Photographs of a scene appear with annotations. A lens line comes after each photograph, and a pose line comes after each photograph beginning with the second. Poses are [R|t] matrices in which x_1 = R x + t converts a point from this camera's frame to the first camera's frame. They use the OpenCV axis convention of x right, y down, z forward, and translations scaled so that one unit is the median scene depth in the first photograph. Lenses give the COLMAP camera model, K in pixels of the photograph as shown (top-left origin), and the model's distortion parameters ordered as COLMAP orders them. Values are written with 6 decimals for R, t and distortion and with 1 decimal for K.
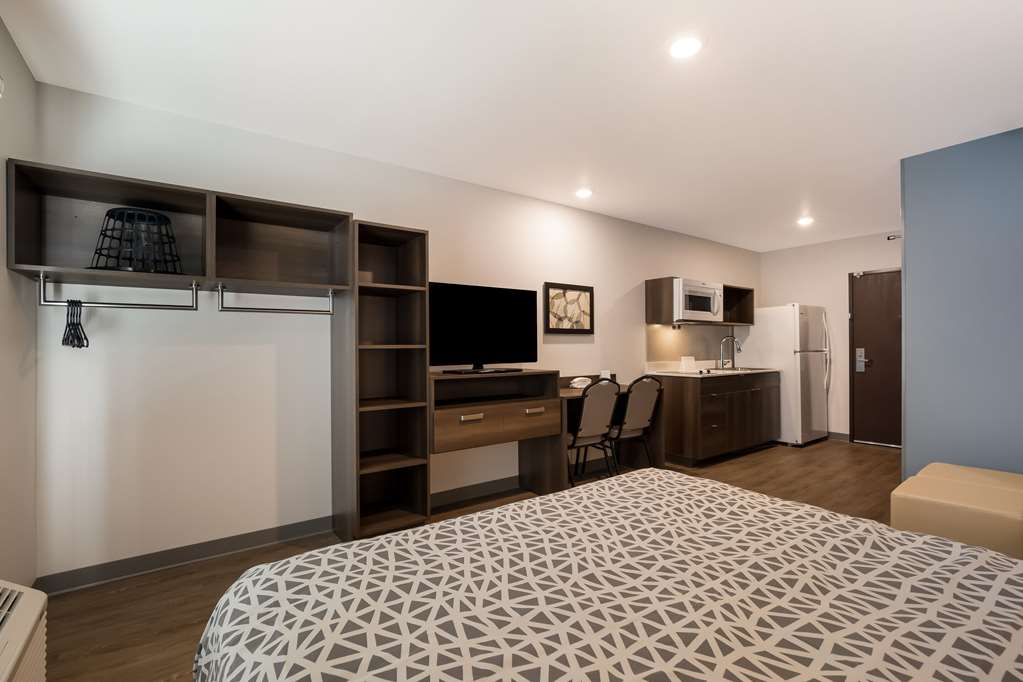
lens RADIAL K [[467.0, 0, 517.0], [0, 467.0, 343.0], [0, 0, 1]] dist [-0.001879, 0.000759]
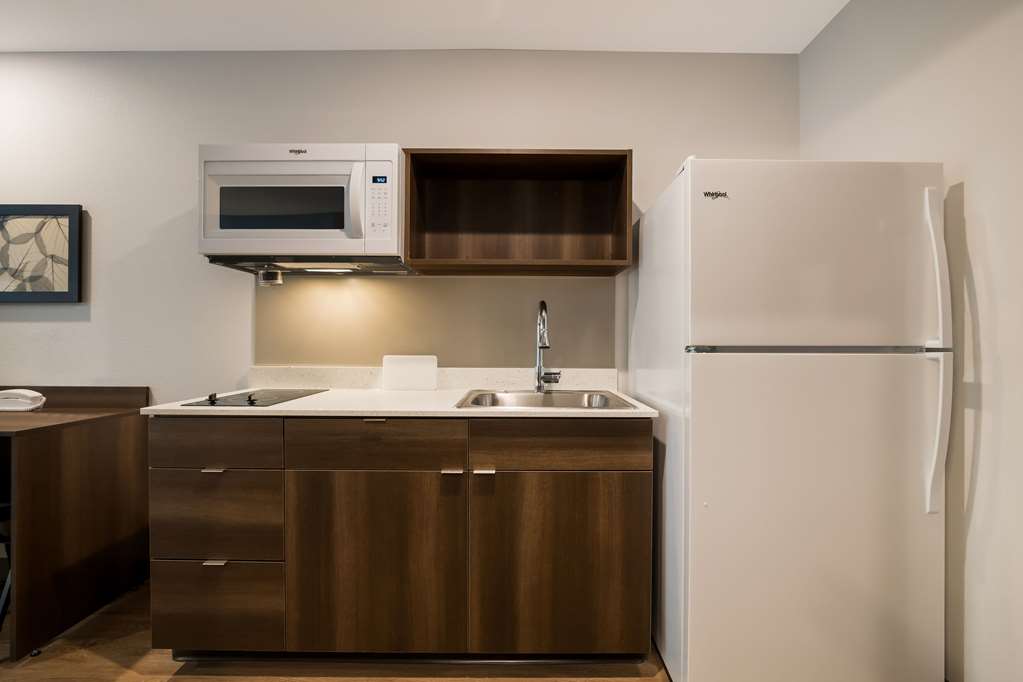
lens RADIAL K [[467.0, 0, 512.1], [0, 467.0, 347.6], [0, 0, 1]] dist [-0.001879, 0.000759]
pose [[0.799101, 0.009953, -0.601115, 0.833122], [-0.006662, 0.999948, 0.007700, 0.022628], [0.601160, -0.002149, 0.799126, 0.891668]]
